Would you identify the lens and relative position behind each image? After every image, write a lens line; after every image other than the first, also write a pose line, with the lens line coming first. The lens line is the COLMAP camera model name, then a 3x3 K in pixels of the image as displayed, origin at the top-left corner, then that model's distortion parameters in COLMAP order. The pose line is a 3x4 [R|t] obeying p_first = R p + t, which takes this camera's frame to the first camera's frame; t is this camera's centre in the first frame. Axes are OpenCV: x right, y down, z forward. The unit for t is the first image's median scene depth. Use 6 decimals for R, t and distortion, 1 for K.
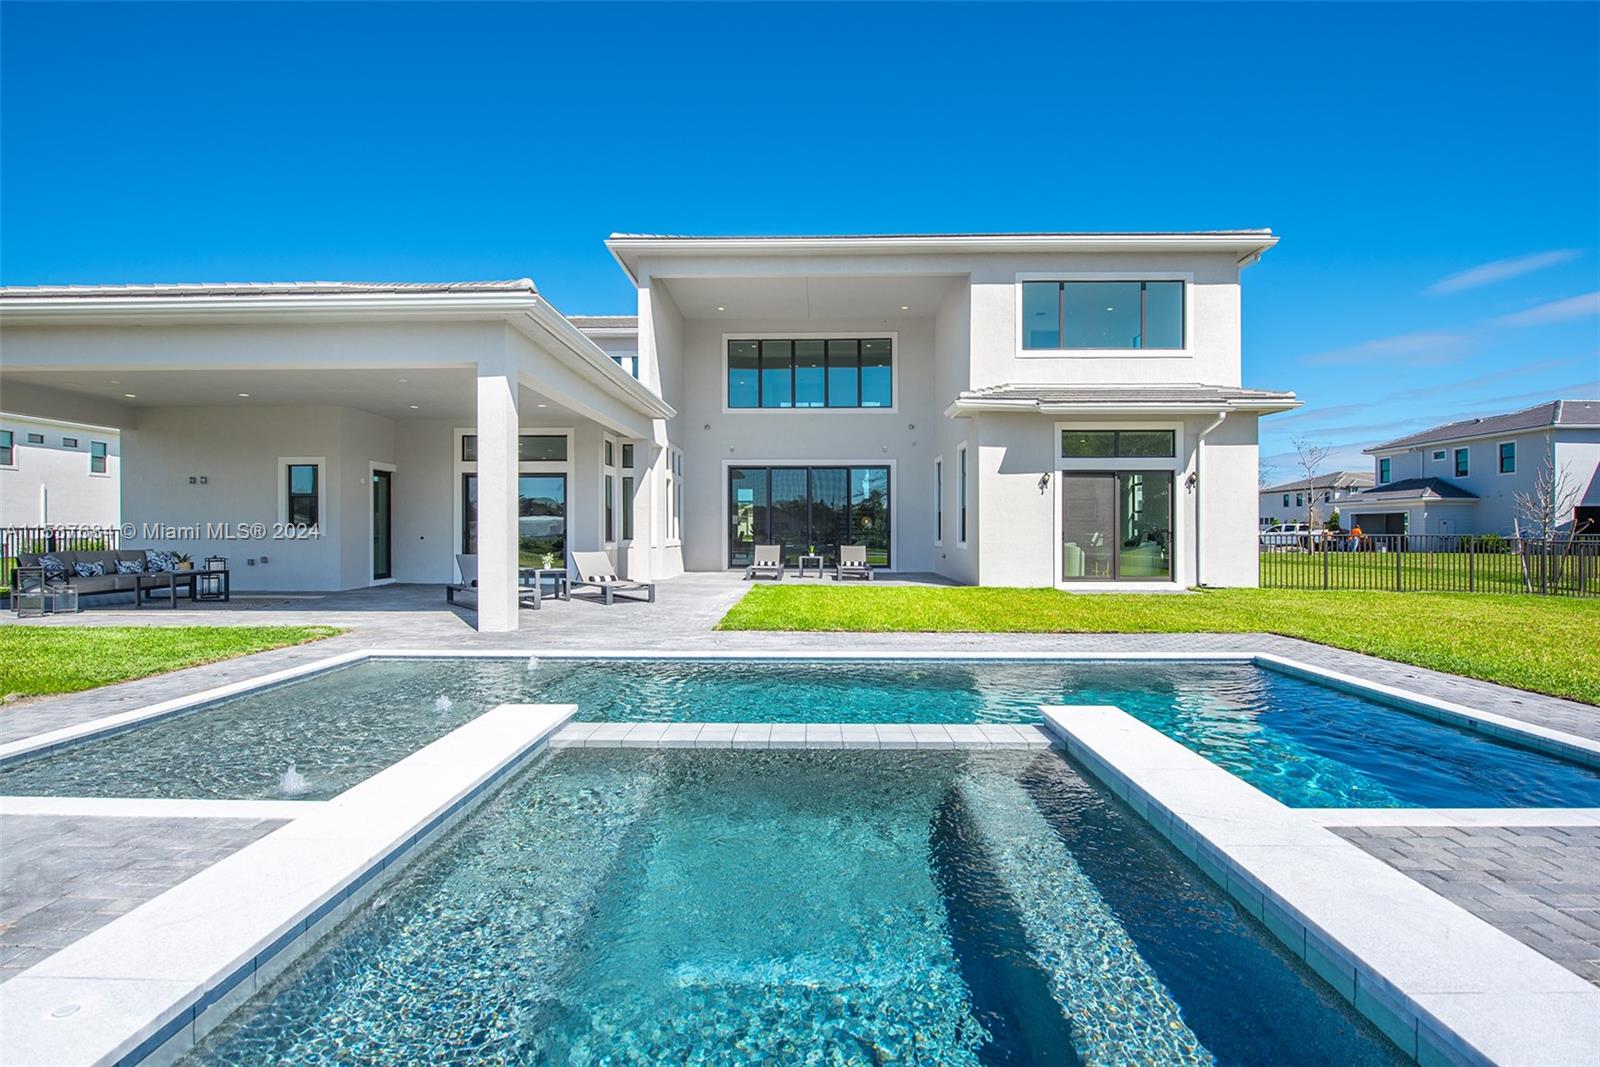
lens RADIAL K [[798.0, 0, 799.2], [0, 798.0, 528.0], [0, 0, 1]] dist [0.002235, 0.000489]
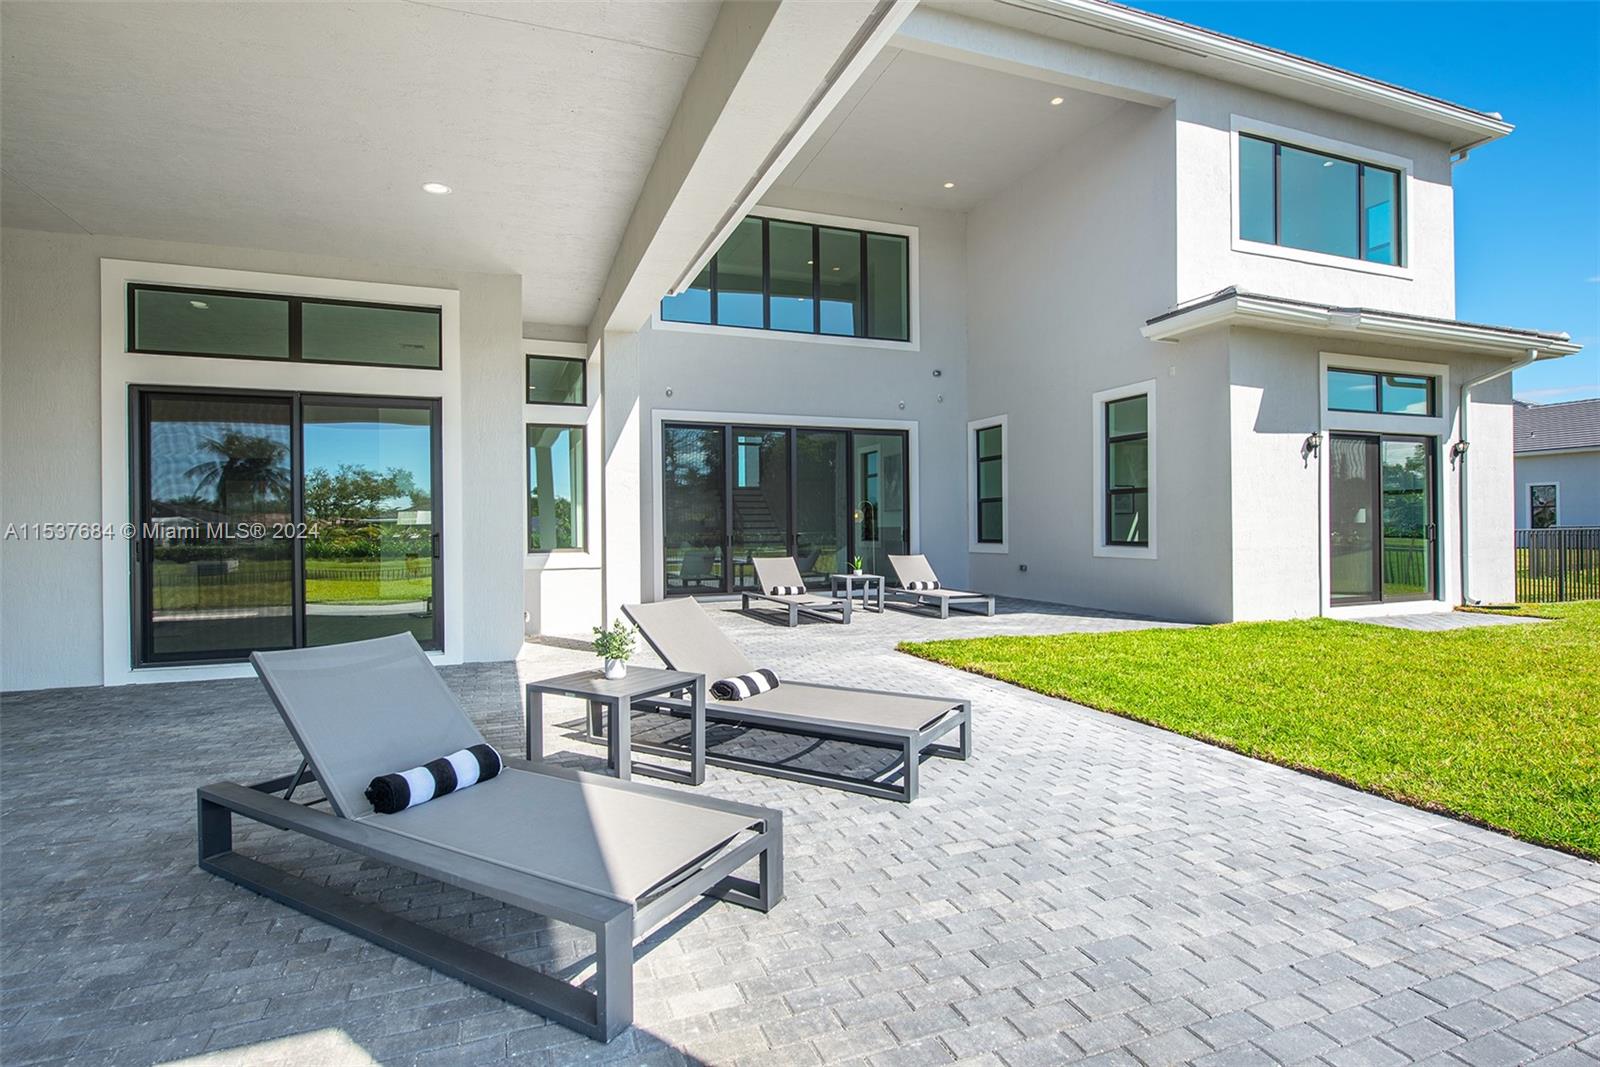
lens RADIAL K [[798.0, 0, 802.4], [0, 798.0, 528.4], [0, 0, 1]] dist [0.002235, 0.000489]
pose [[0.924007, -0.009018, 0.382268, -0.289521], [0.008731, 0.999959, 0.002485, 0.000111], [-0.382275, 0.001042, 0.924048, 0.566136]]
